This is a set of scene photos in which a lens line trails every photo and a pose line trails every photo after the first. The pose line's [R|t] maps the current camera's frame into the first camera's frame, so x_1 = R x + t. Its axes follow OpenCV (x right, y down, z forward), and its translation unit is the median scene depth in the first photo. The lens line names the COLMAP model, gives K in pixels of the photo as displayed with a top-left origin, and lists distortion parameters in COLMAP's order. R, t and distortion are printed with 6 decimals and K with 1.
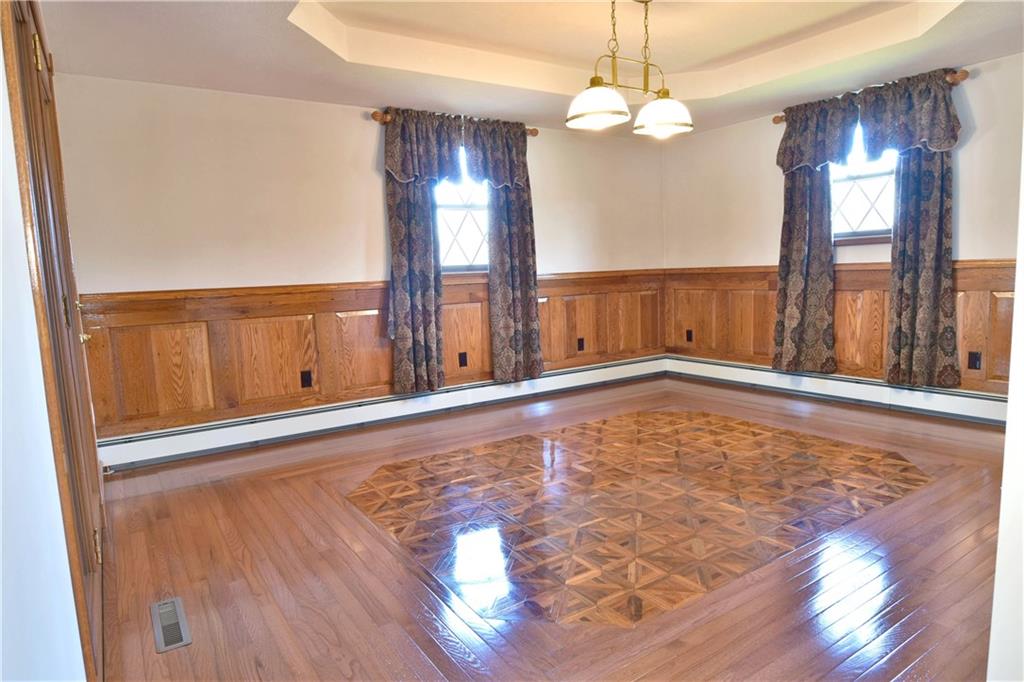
lens RADIAL K [[619.1, 0, 513.8], [0, 619.1, 339.2], [0, 0, 1]] dist [-0.007591, -0.003393]
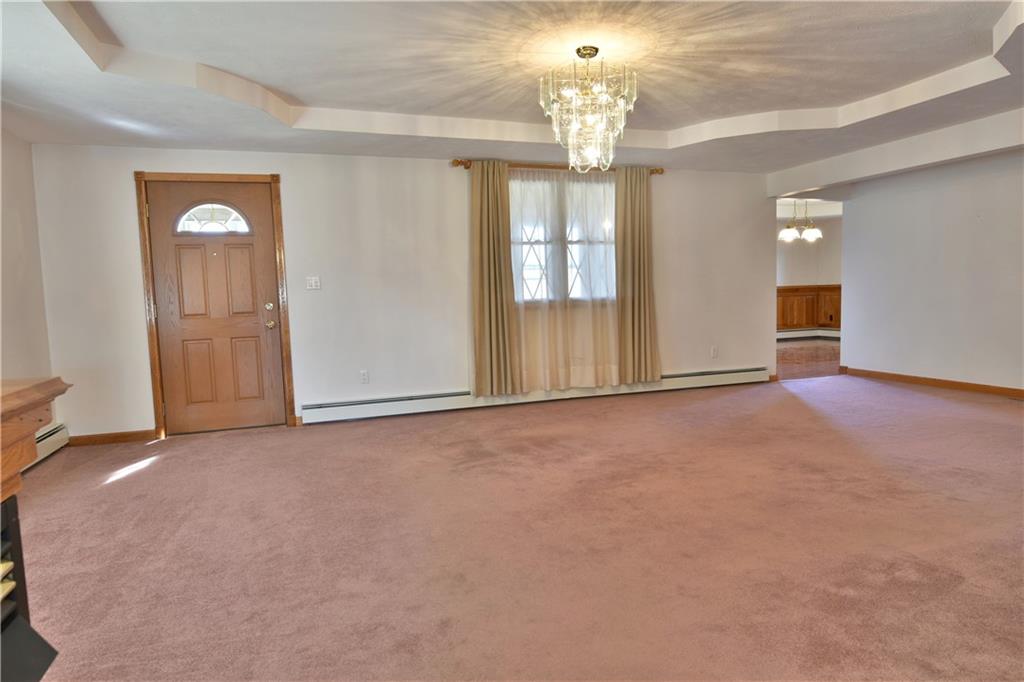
lens RADIAL K [[619.1, 0, 513.1], [0, 619.1, 340.5], [0, 0, 1]] dist [-0.007591, -0.003393]
pose [[0.967025, 0.027540, -0.253189, -0.208017], [-0.035065, 0.999066, -0.025257, 0.154907], [0.252257, 0.033302, 0.967087, -1.209515]]
